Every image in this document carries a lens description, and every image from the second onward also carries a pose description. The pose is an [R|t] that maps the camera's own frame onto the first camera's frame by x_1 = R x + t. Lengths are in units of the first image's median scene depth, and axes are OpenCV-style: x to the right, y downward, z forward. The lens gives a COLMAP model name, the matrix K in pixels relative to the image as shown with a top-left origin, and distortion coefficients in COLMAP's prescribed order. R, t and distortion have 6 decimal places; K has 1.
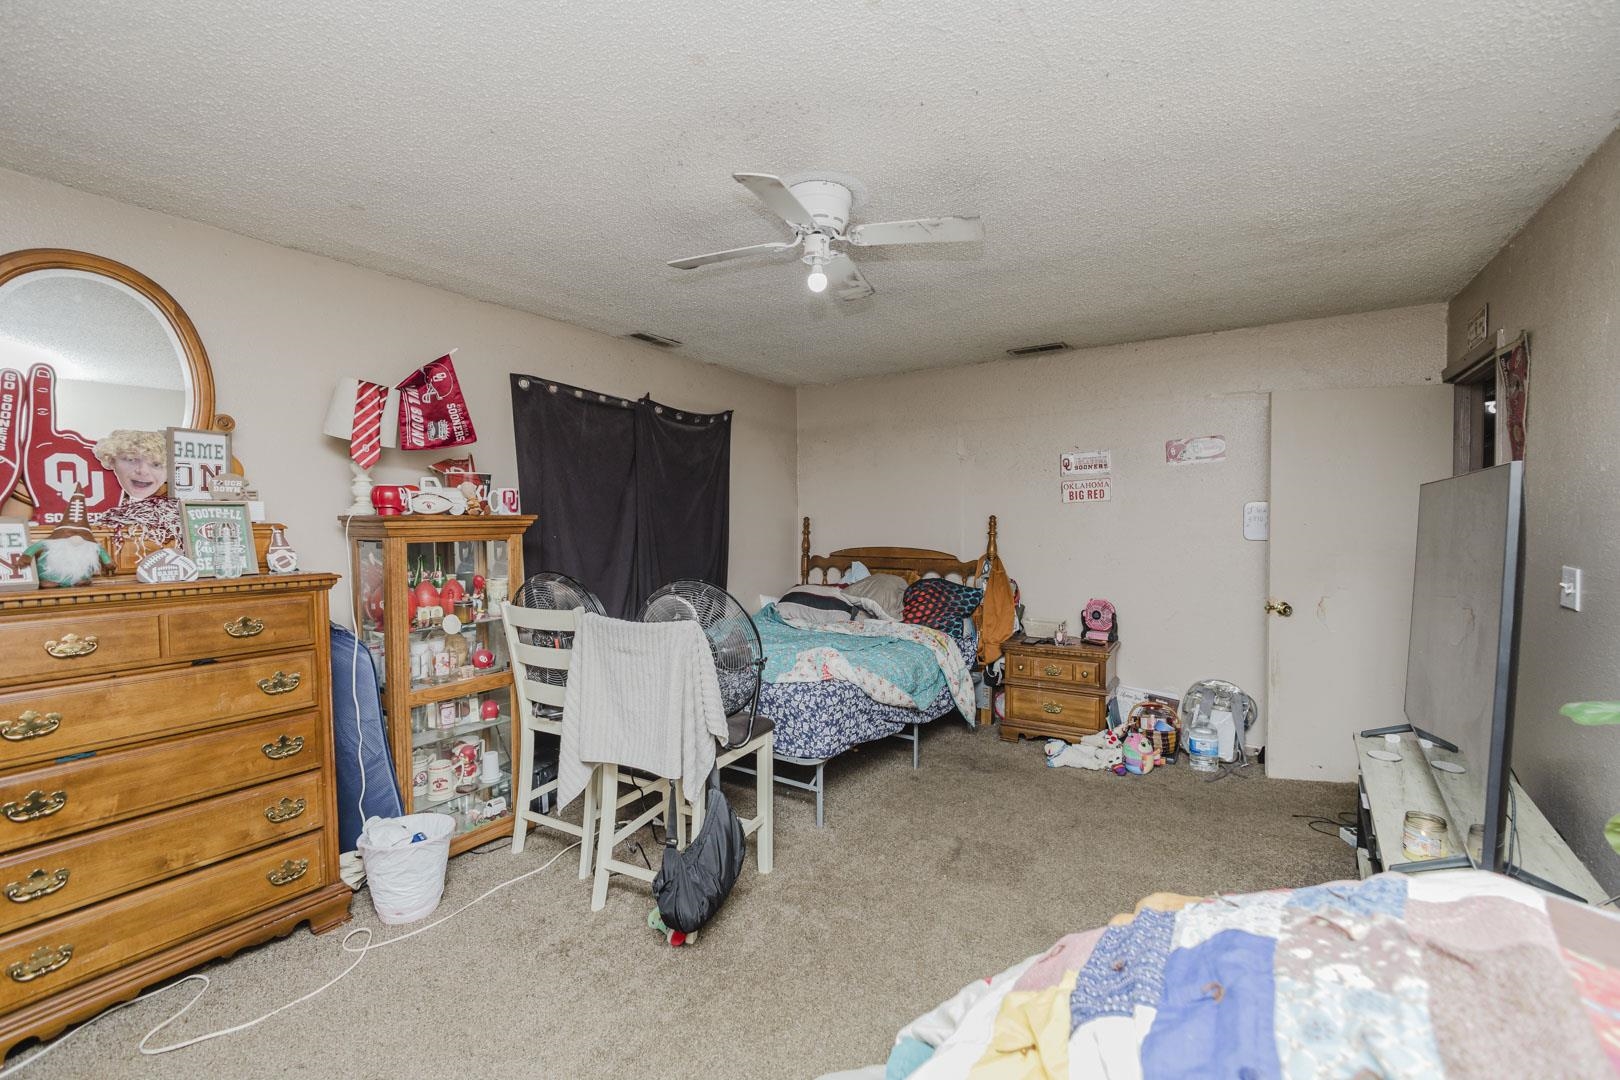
lens RADIAL K [[698.3, 0, 815.2], [0, 698.3, 534.9], [0, 0, 1]] dist [-0.009642, 0.000072]
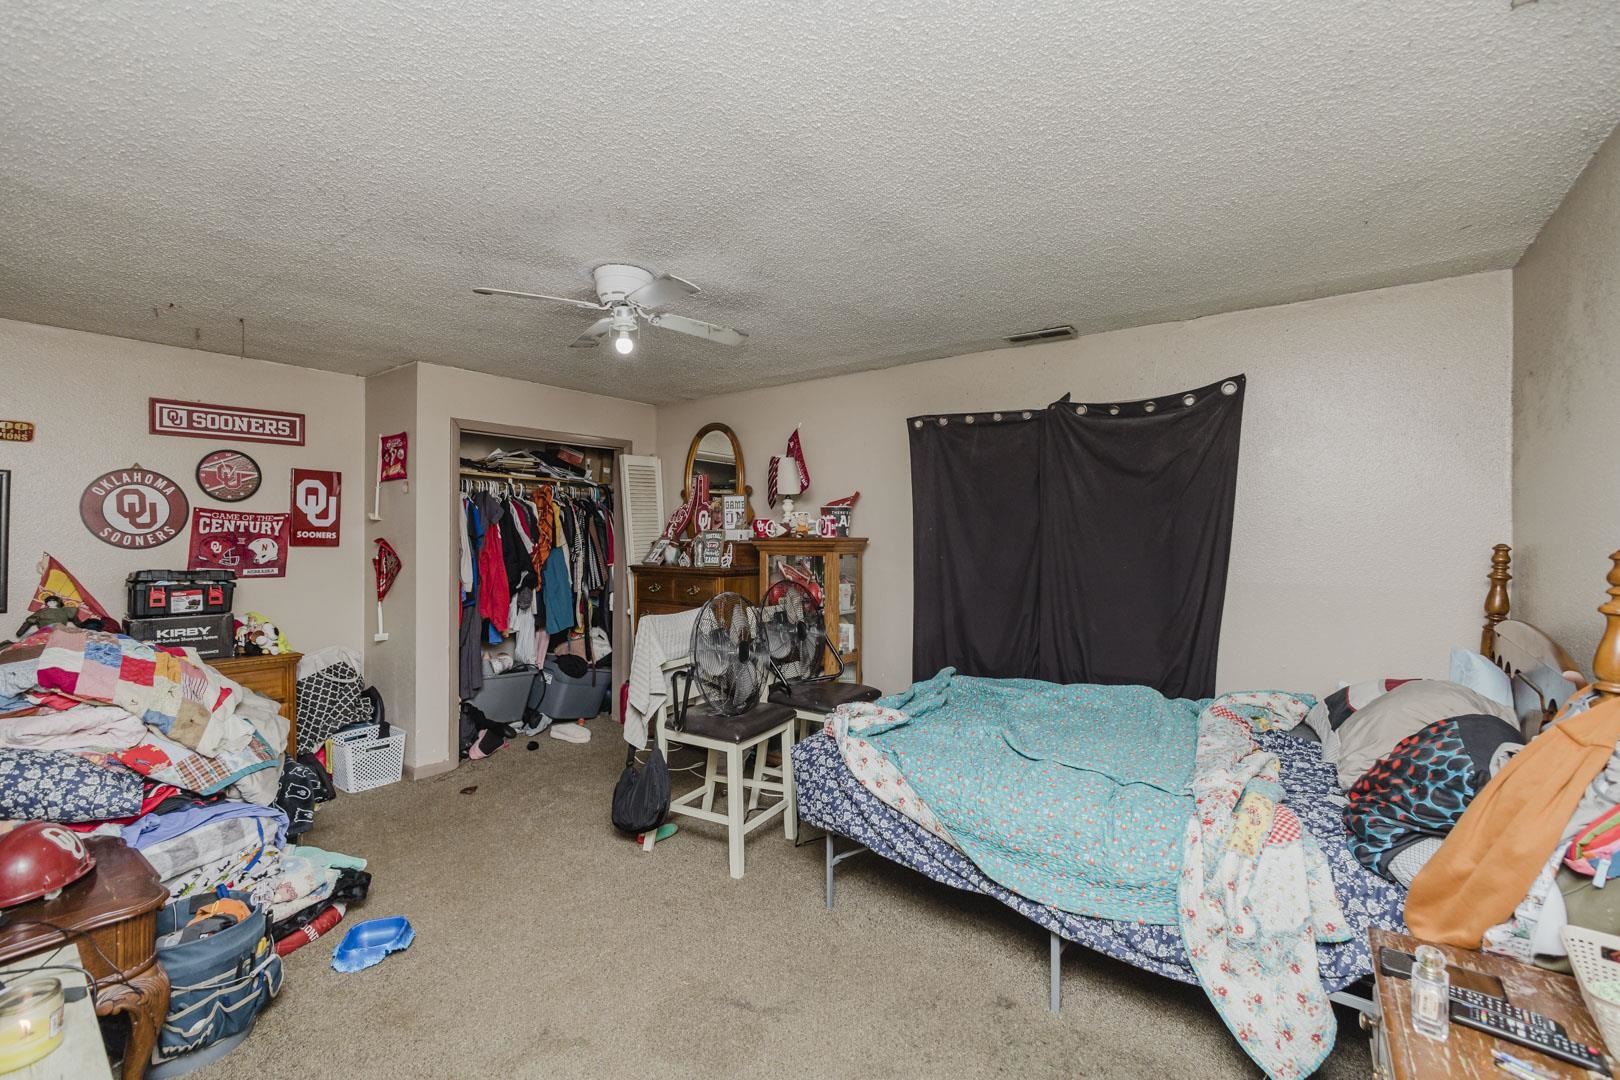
lens RADIAL K [[698.3, 0, 815.2], [0, 698.3, 534.9], [0, 0, 1]] dist [-0.009642, 0.000072]
pose [[-0.090903, 0.007407, -0.995832, 0.678217], [-0.029017, 0.999528, 0.010083, -0.034651], [0.995437, 0.029813, -0.090646, 0.838108]]
